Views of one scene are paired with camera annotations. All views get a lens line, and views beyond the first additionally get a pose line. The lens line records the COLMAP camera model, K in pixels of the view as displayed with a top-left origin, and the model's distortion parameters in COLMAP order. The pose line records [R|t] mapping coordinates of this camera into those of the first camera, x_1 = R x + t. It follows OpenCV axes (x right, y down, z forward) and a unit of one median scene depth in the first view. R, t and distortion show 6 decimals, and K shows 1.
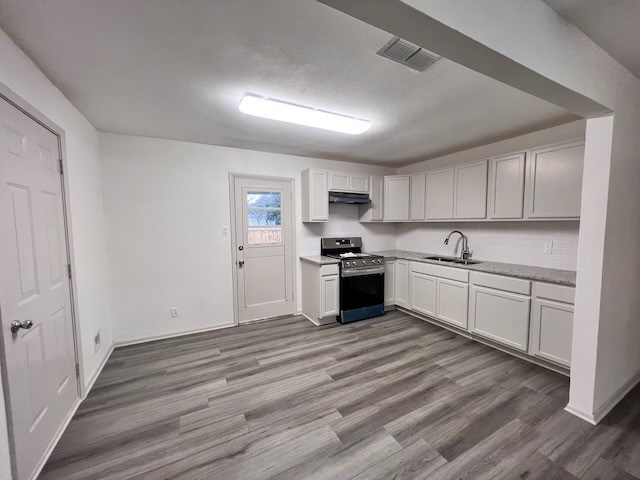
lens RADIAL K [[256.5, 0, 319.4], [0, 256.5, 242.3], [0, 0, 1]] dist [-0.001635, 0.000516]
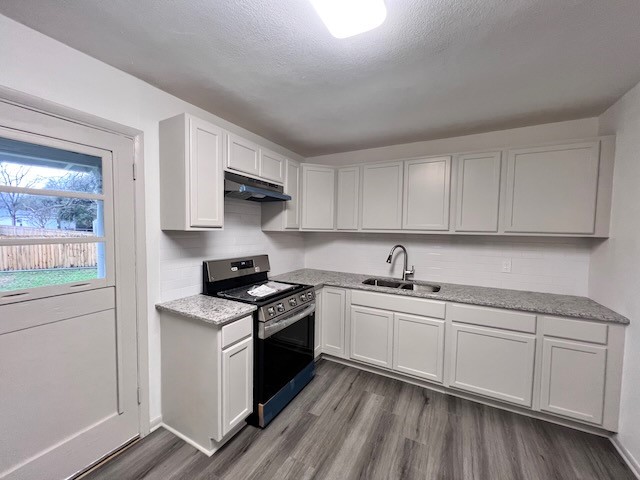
lens RADIAL K [[256.5, 0, 320.2], [0, 256.5, 241.2], [0, 0, 1]] dist [-0.001635, 0.000516]
pose [[0.828710, -0.008793, 0.559609, -0.093887], [0.021212, 0.999652, -0.015706, -0.047493], [-0.559275, 0.024886, 0.828608, 0.475952]]
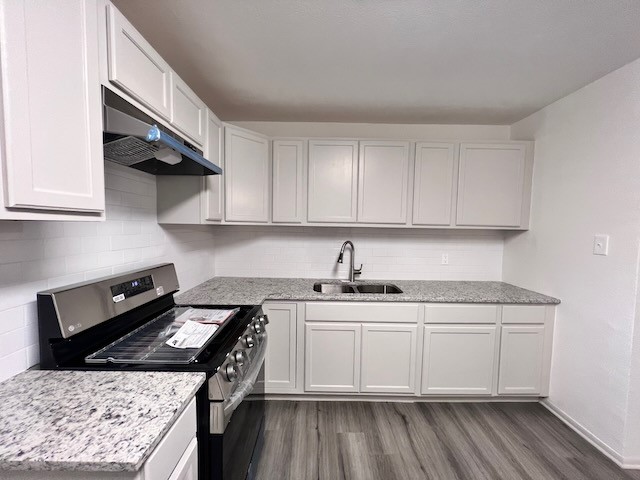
lens RADIAL K [[256.5, 0, 320.0], [0, 256.5, 241.0], [0, 0, 1]] dist [-0.001635, 0.000516]
pose [[0.459152, -0.039715, 0.887469, -0.082962], [0.045826, 0.998729, 0.020985, -0.059736], [-0.887175, 0.031034, 0.460389, 0.736915]]
